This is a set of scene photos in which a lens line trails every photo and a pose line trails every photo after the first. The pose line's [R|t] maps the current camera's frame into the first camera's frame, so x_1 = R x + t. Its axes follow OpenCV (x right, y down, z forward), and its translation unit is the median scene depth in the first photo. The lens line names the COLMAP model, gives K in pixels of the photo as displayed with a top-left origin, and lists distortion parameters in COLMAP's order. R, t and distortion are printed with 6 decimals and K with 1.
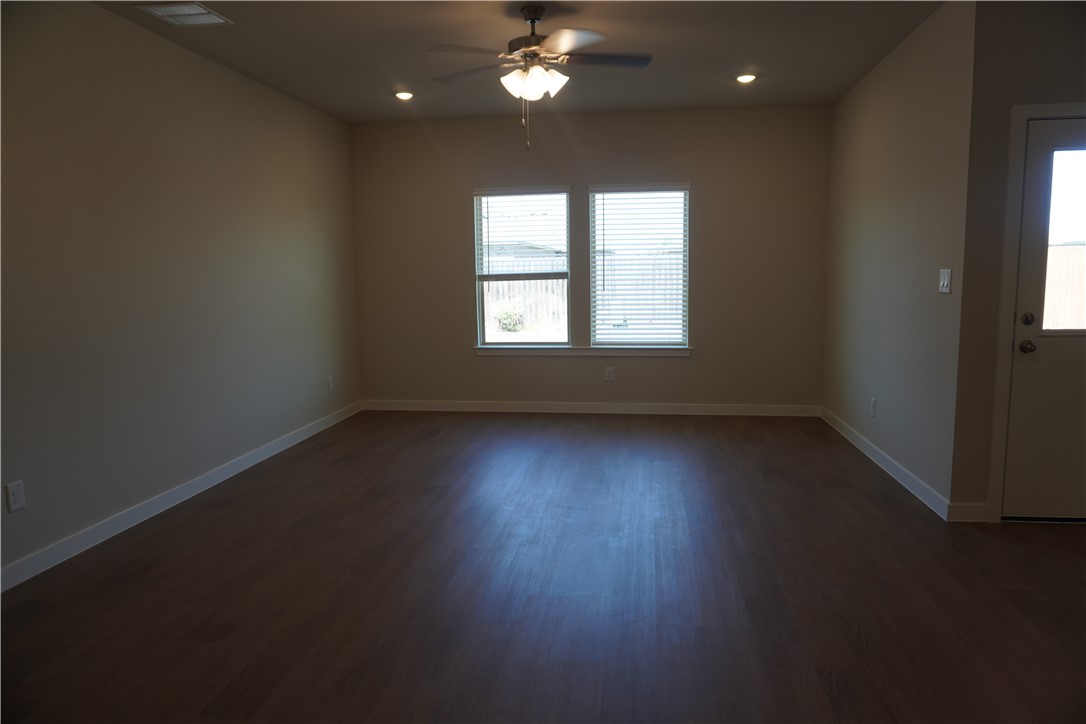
lens RADIAL K [[722.2, 0, 543.0], [0, 722.2, 362.0], [0, 0, 1]] dist [-0.018745, 0.003325]
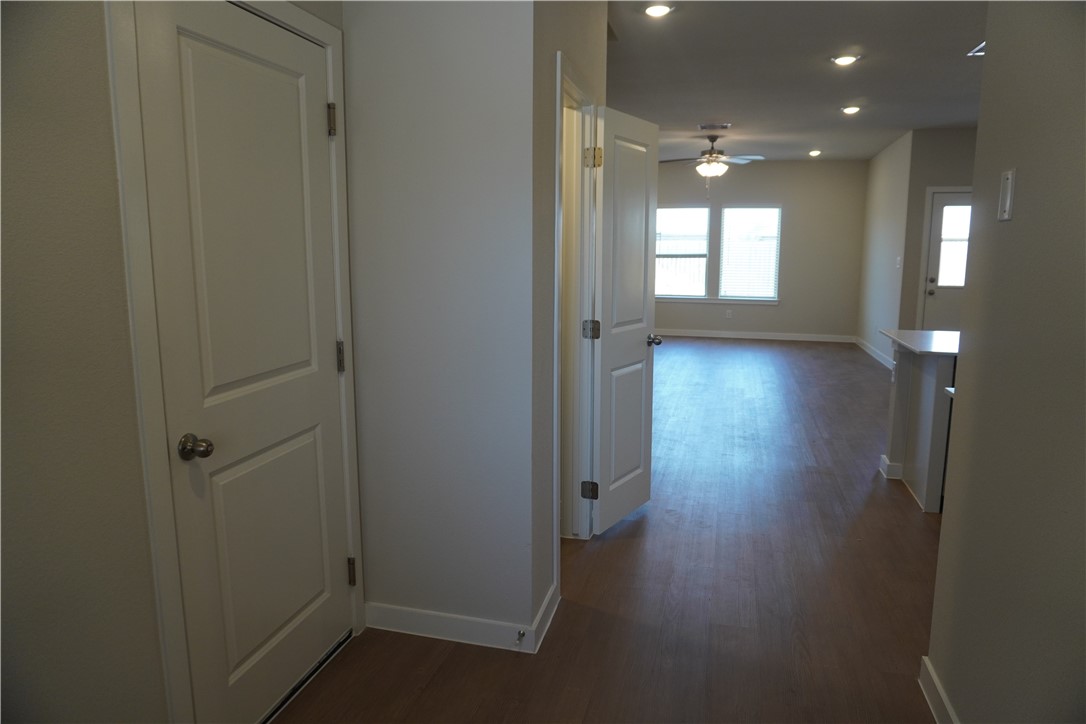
lens RADIAL K [[722.2, 0, 543.0], [0, 722.2, 362.0], [0, 0, 1]] dist [-0.018745, 0.003325]
pose [[0.992892, 0.039790, -0.112174, -0.188312], [-0.036455, 0.998835, 0.031630, 0.115227], [0.113302, -0.027316, 0.993185, -0.942700]]
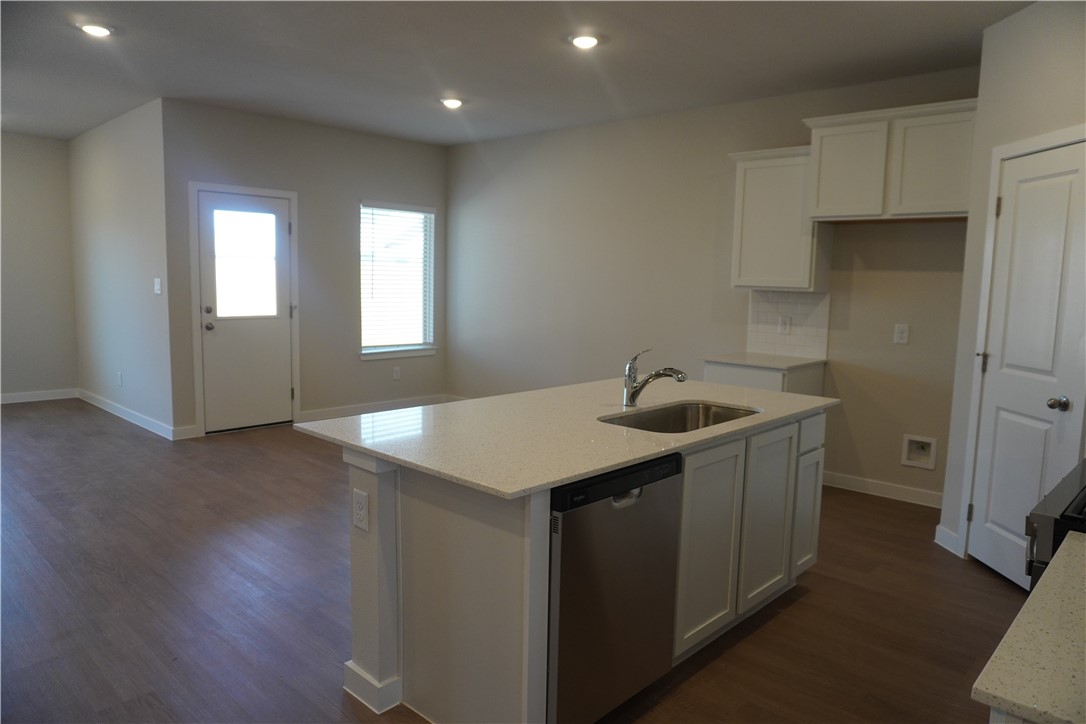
lens RADIAL K [[722.2, 0, 543.0], [0, 722.2, 362.0], [0, 0, 1]] dist [-0.018745, 0.003325]
pose [[0.584641, -0.069736, 0.808289, -0.152949], [0.073115, 0.996774, 0.033113, 0.041743], [-0.807991, 0.039738, 0.587854, -0.406179]]
